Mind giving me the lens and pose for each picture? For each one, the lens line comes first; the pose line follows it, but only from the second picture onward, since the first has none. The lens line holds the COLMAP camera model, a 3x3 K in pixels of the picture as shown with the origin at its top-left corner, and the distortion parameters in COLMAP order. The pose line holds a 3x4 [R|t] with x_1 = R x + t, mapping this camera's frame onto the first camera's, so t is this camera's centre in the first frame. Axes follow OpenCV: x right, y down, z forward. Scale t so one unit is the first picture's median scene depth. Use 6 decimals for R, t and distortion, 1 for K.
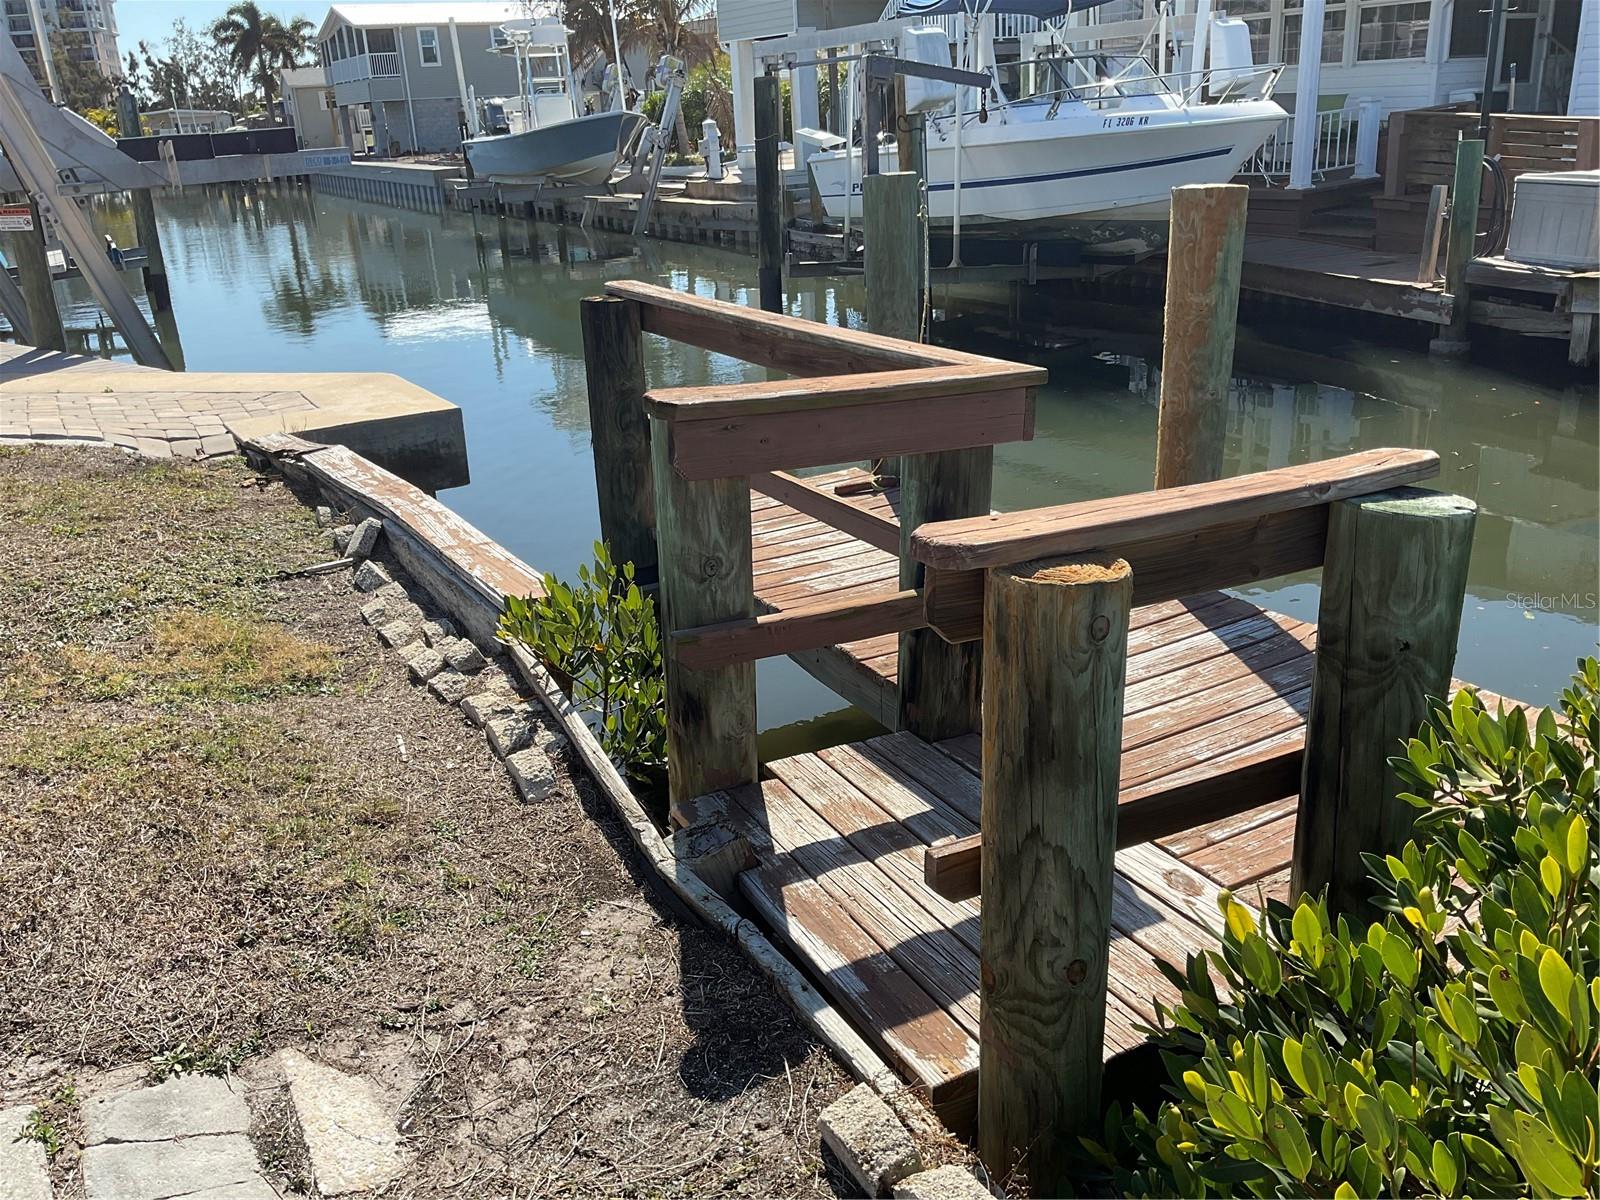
lens RADIAL K [[1360.6, 0, 797.2], [0, 1360.6, 616.7], [0, 0, 1]] dist [0.063268, -0.165109]
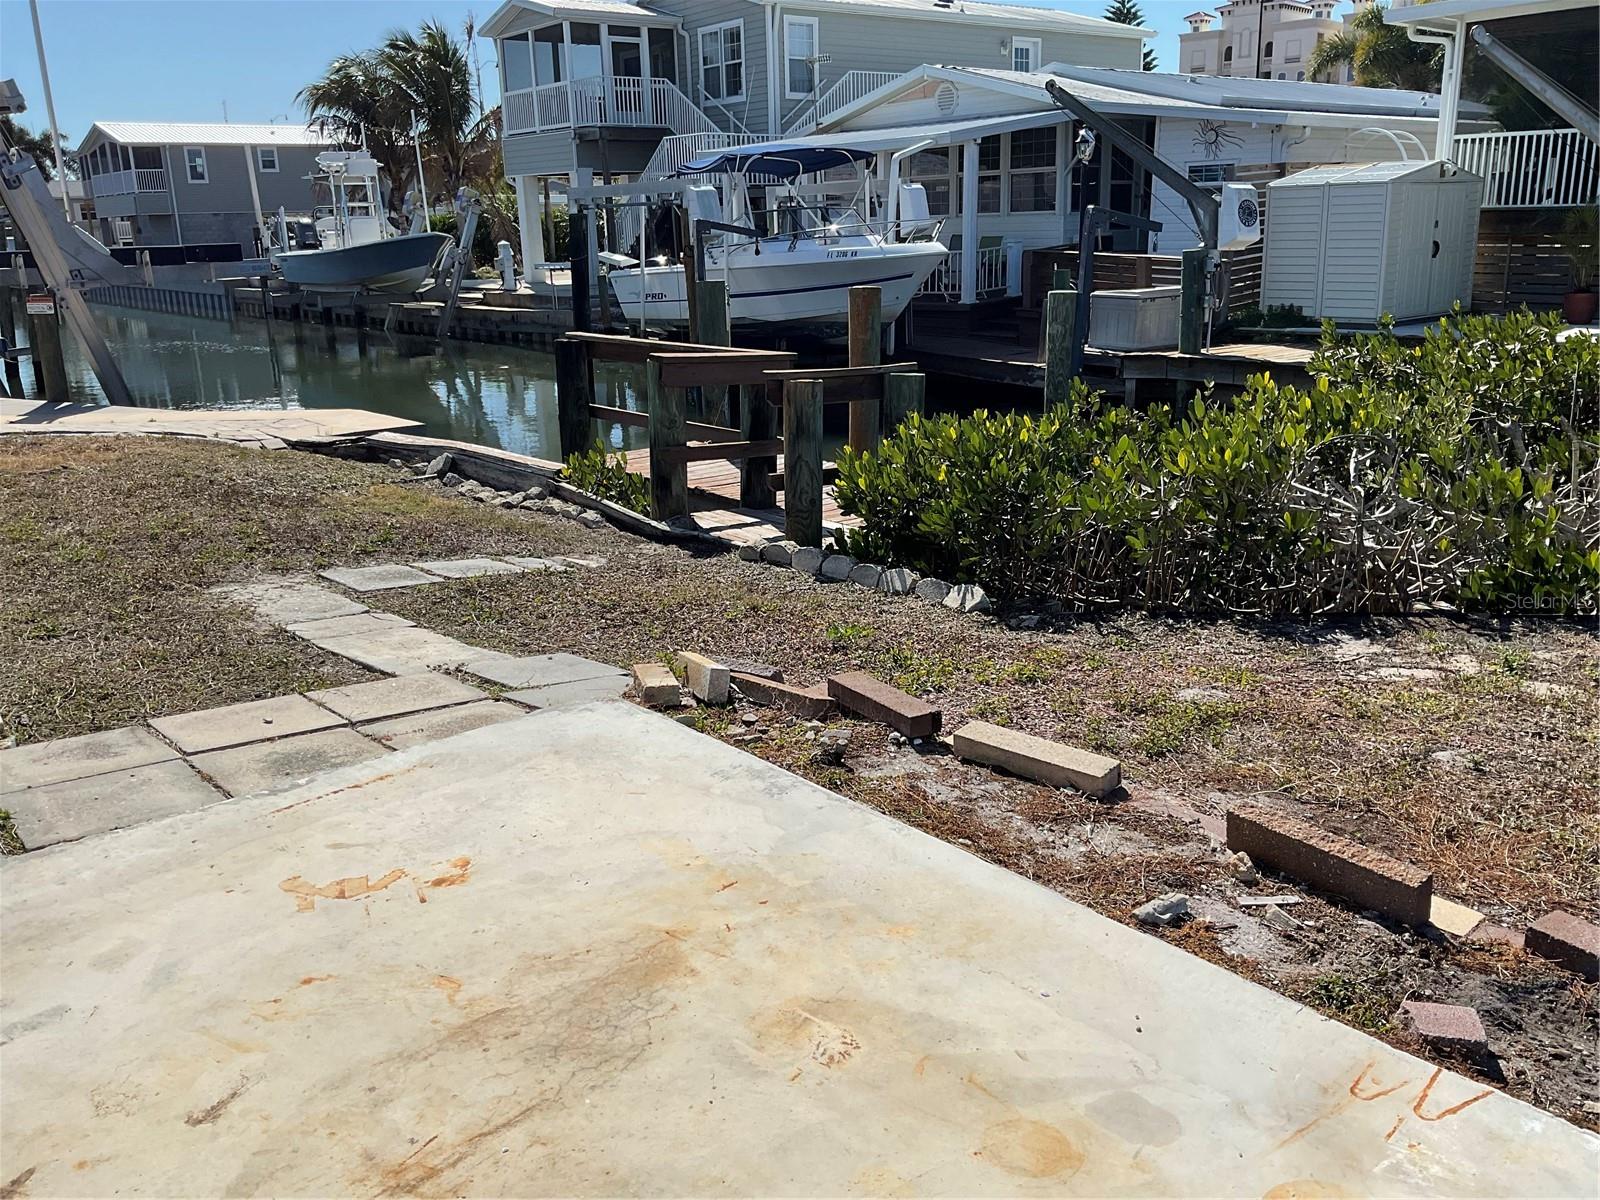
lens RADIAL K [[1338.1, 0, 800.0], [0, 1338.1, 600.0], [0, 0, 1]] dist [0.044231, -0.156057]
pose [[0.983410, -0.022378, 0.180013, -0.052328], [0.038174, 0.995669, -0.084766, 0.093859], [-0.177337, 0.090232, 0.980005, -0.270571]]
